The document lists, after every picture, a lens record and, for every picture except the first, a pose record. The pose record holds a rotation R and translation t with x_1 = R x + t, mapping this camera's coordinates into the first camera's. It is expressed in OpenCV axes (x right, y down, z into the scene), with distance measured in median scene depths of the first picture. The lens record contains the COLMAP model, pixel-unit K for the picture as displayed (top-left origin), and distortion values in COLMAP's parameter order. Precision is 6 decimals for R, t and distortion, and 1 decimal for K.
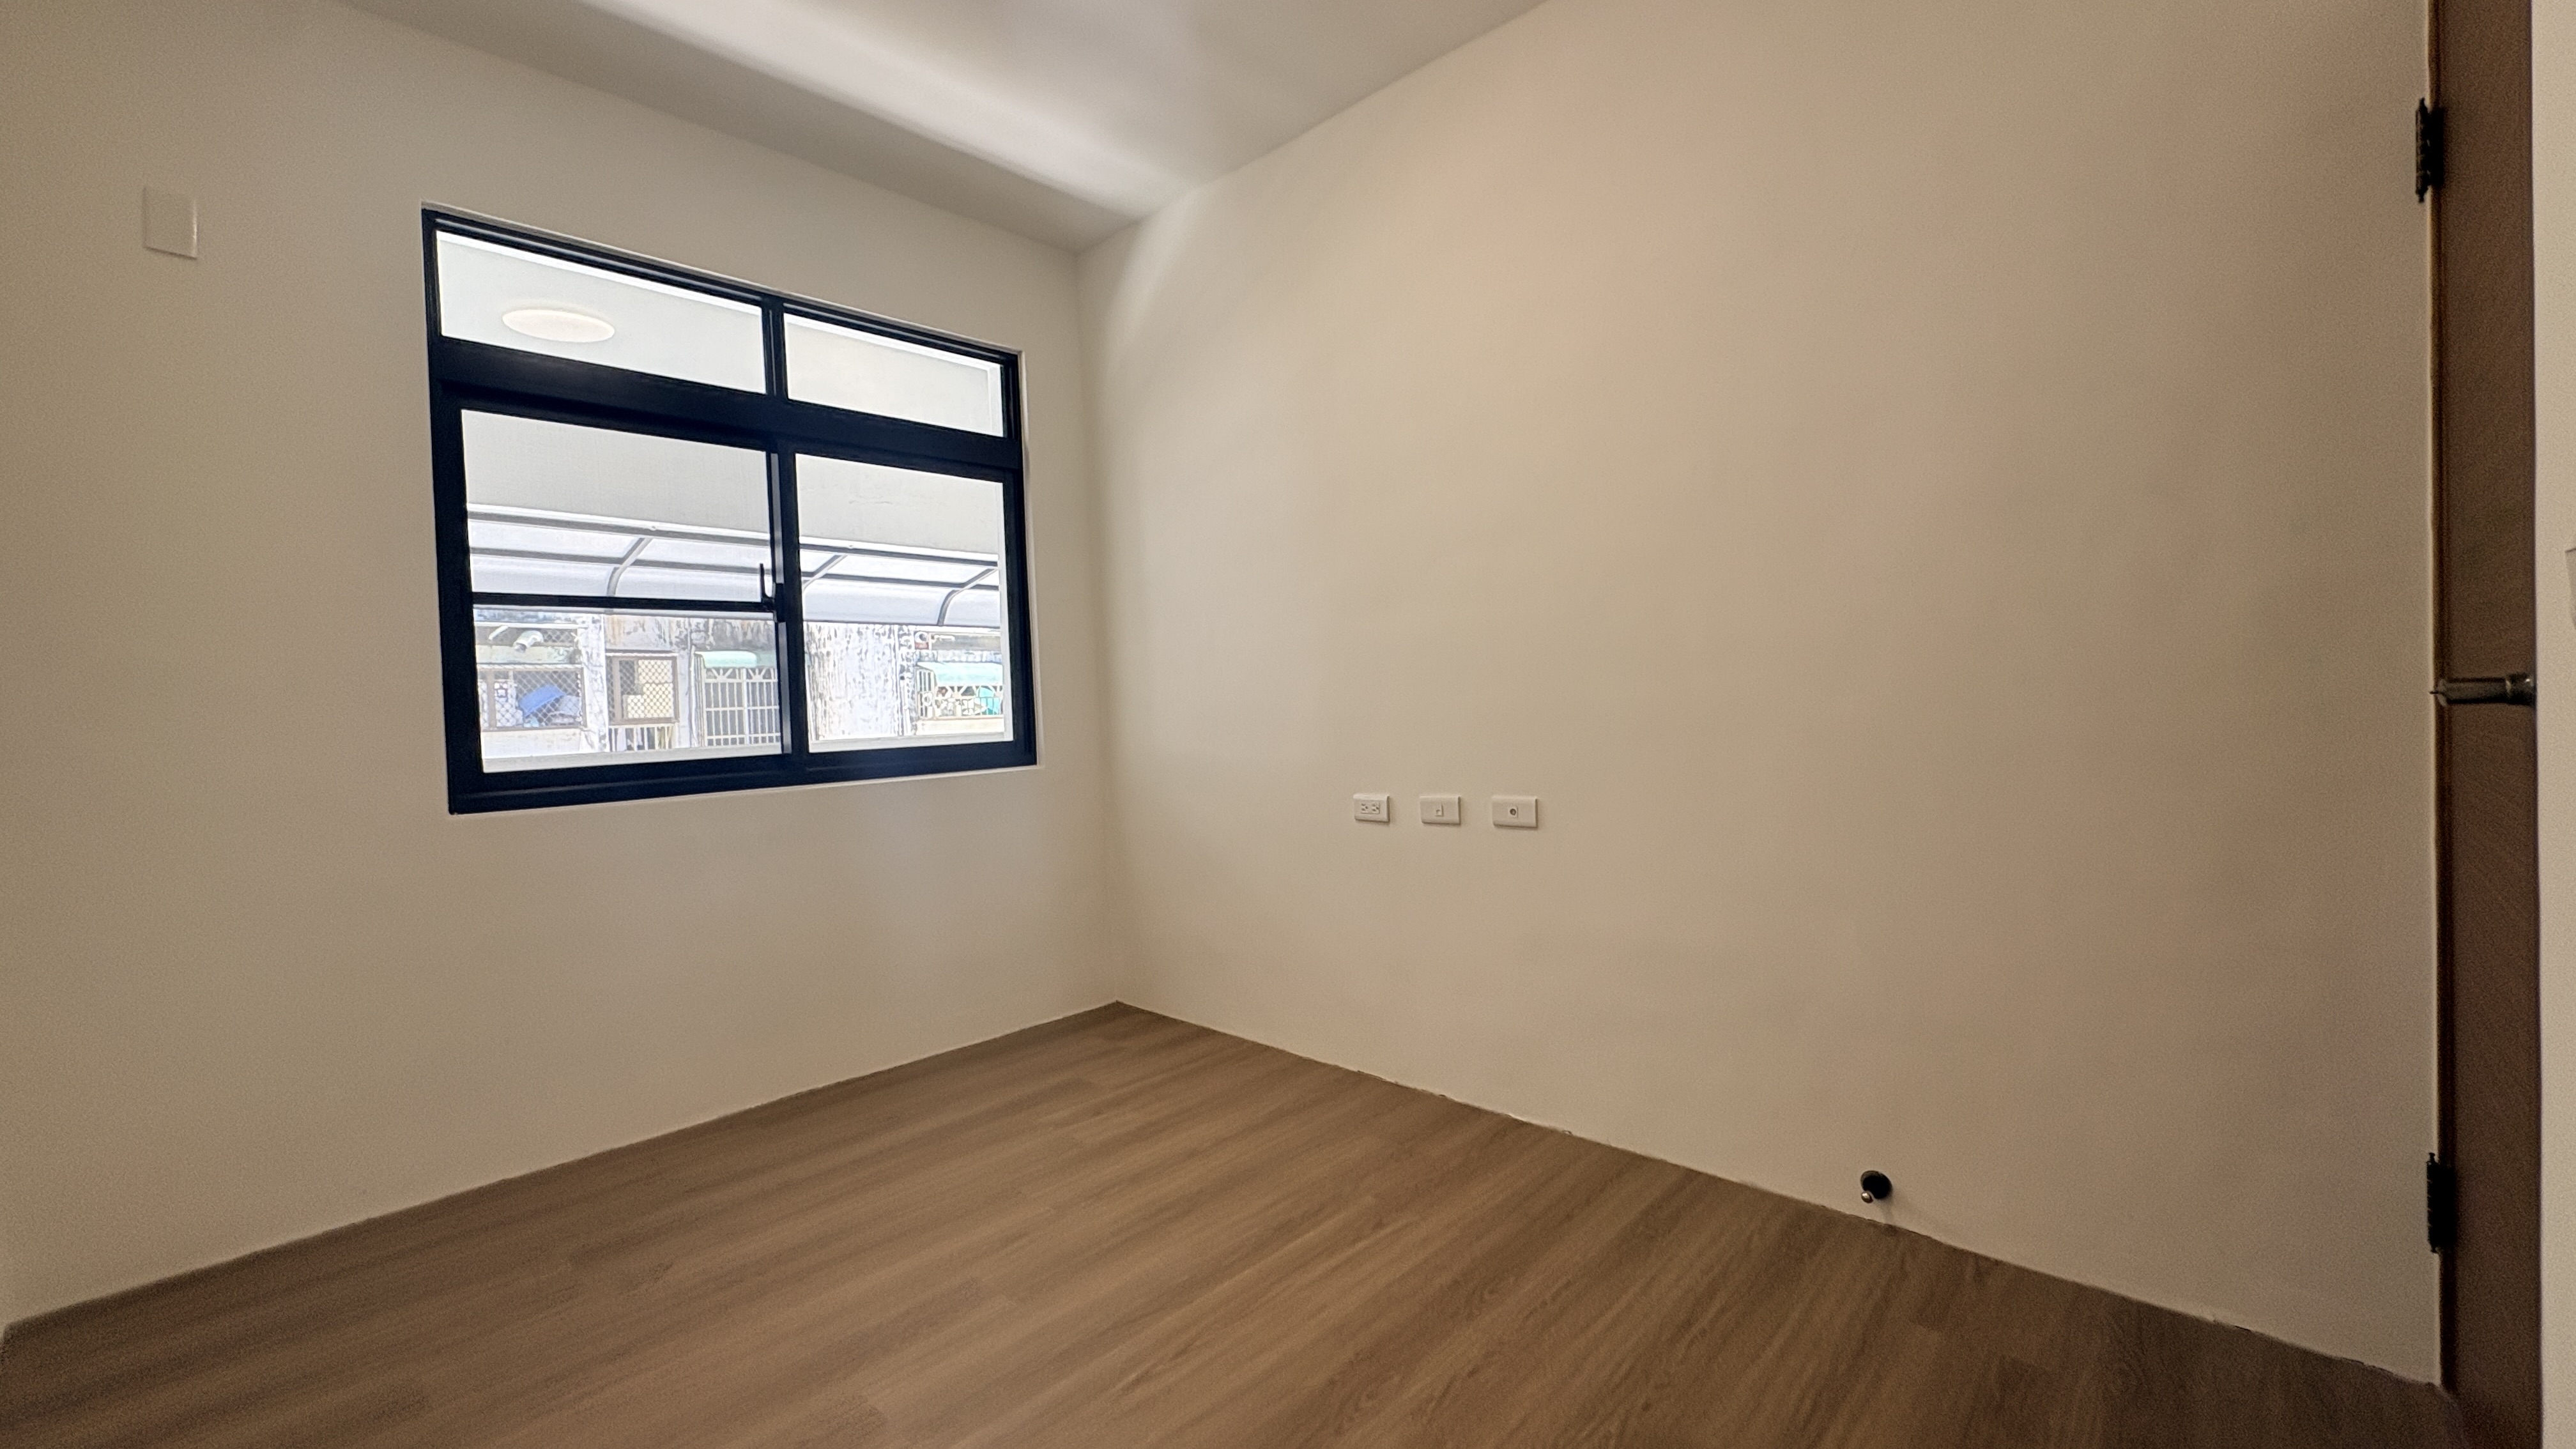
lens RADIAL K [[1036.2, 0, 1291.6], [0, 1036.2, 724.9], [0, 0, 1]] dist [-0.000083, -0.000055]
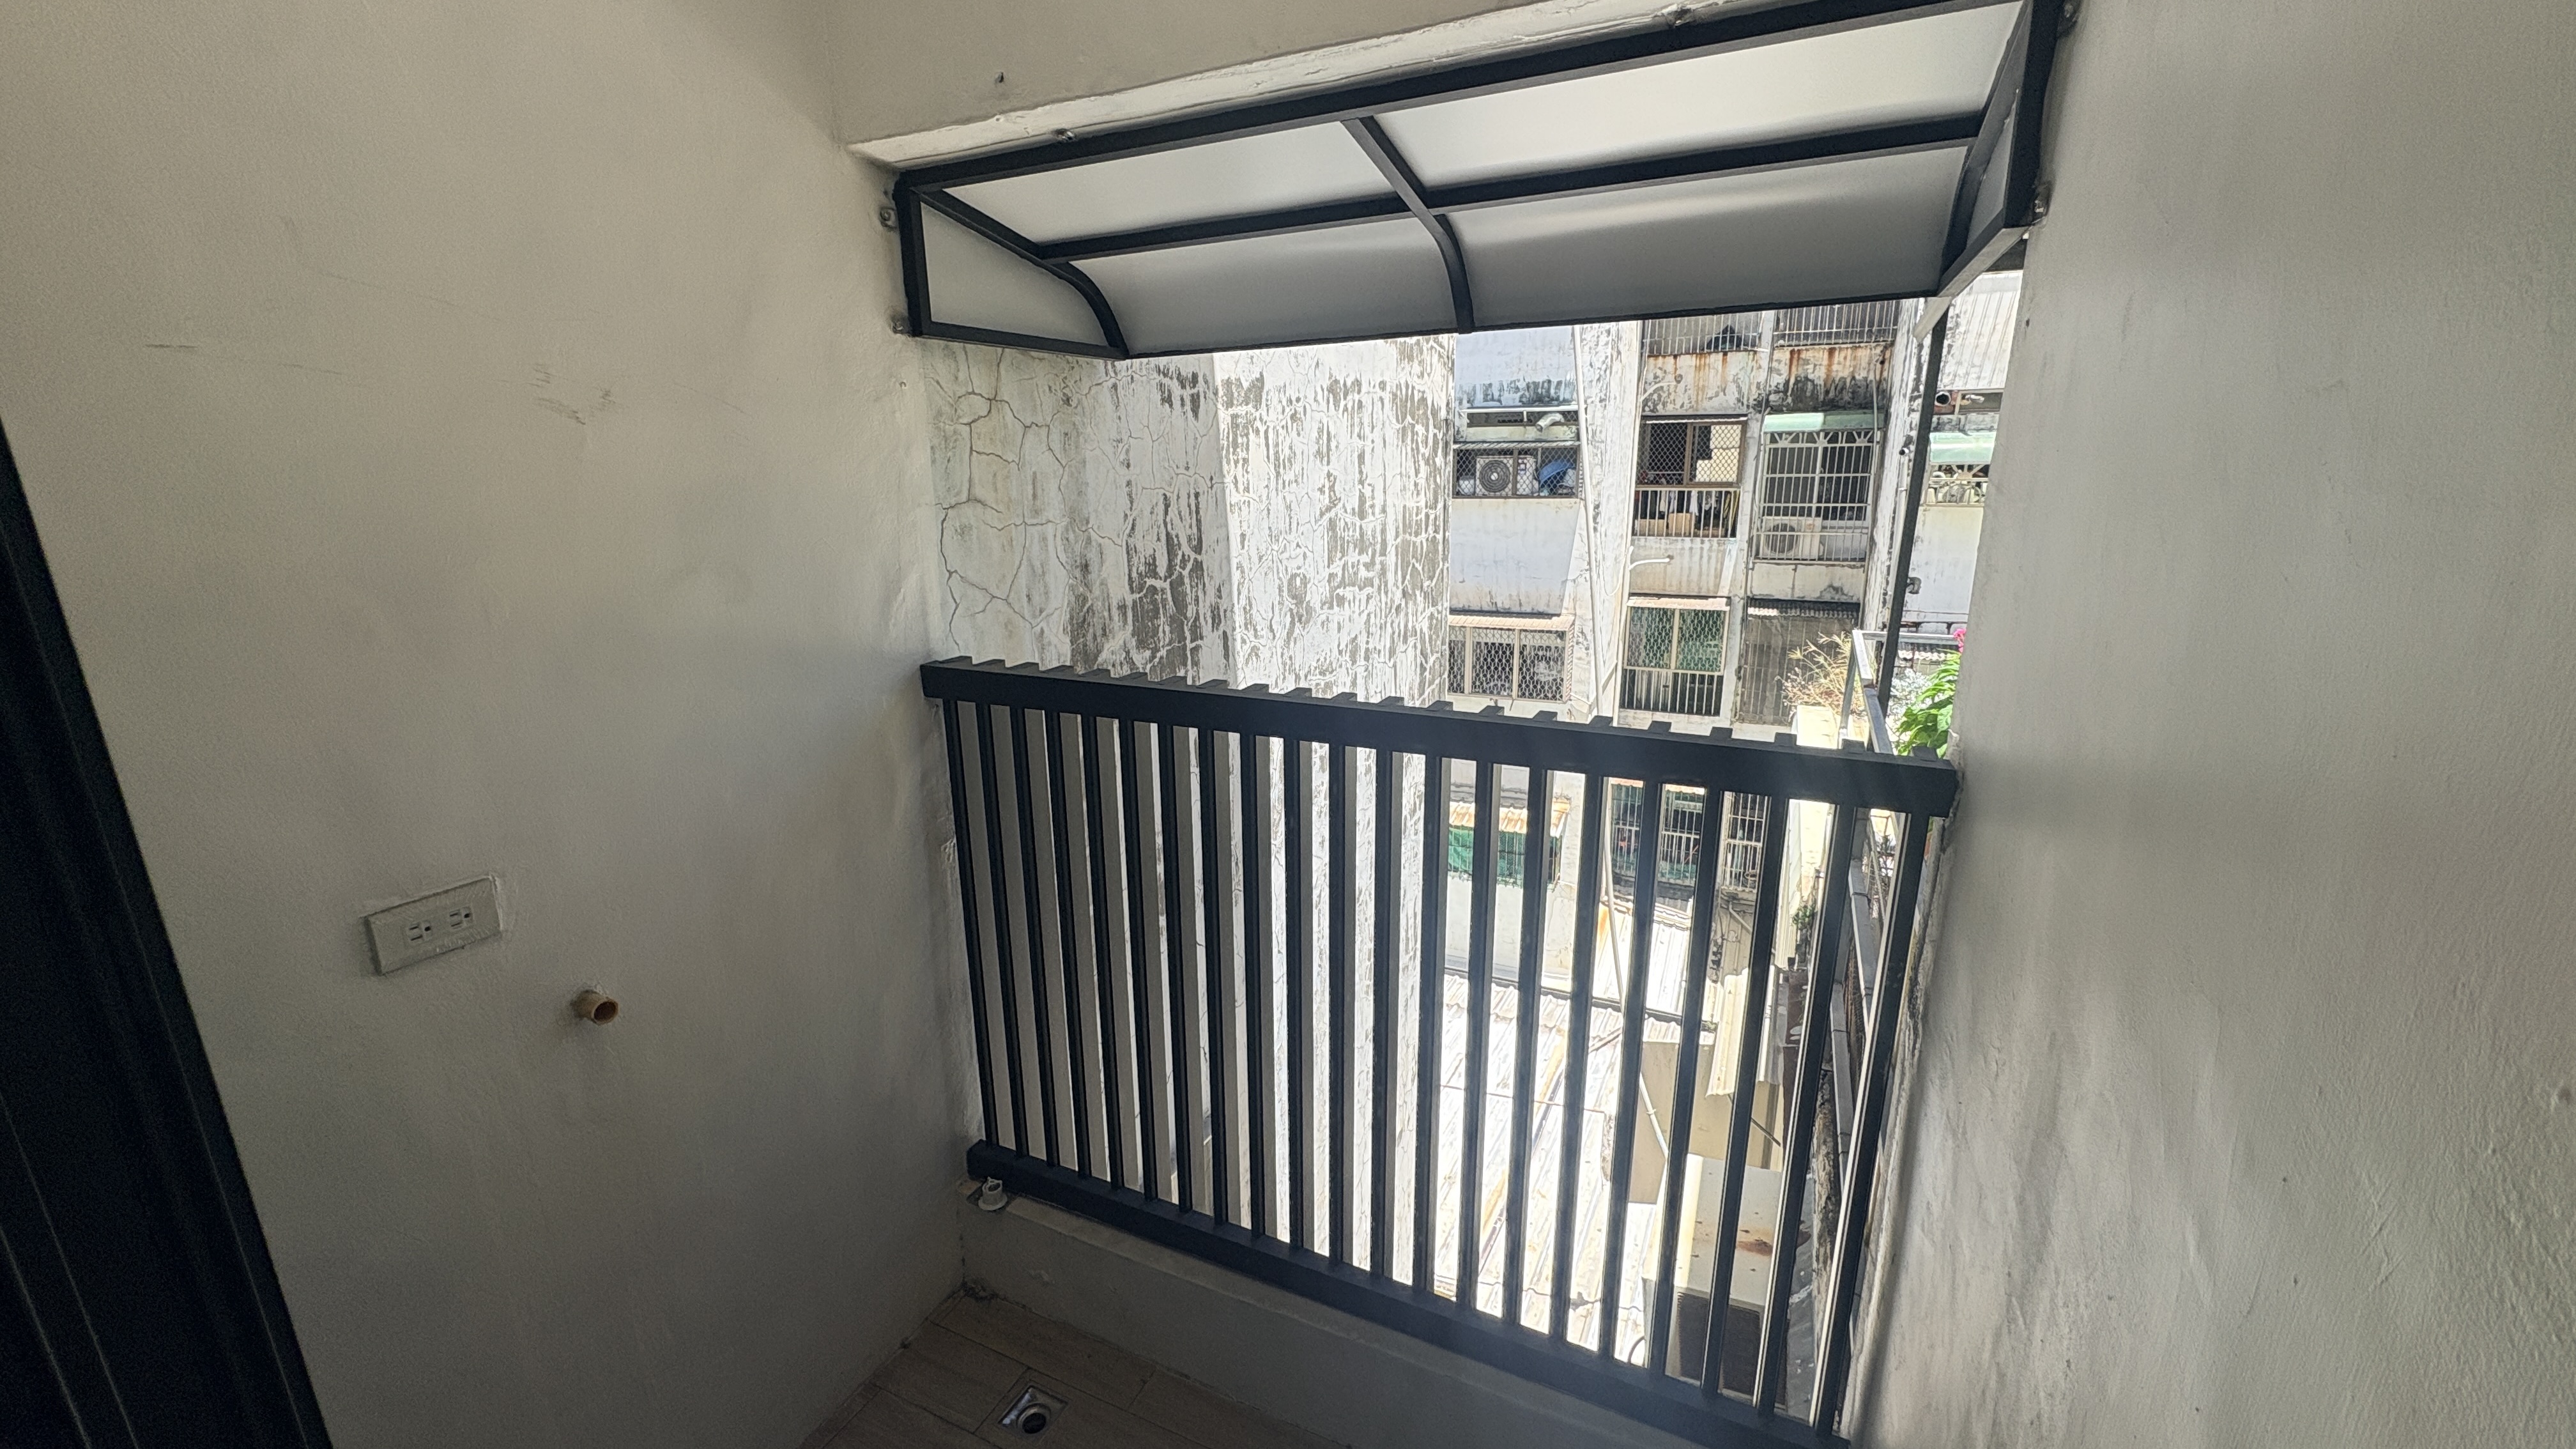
lens RADIAL K [[1036.2, 0, 1286.9], [0, 1036.2, 725.1], [0, 0, 1]] dist [-0.000083, -0.000055]
pose [[0.263911, 0.275829, -0.924267, 0.309560], [-0.011924, 0.959099, 0.282819, -0.063015], [0.964473, -0.063618, 0.256406, 0.295865]]
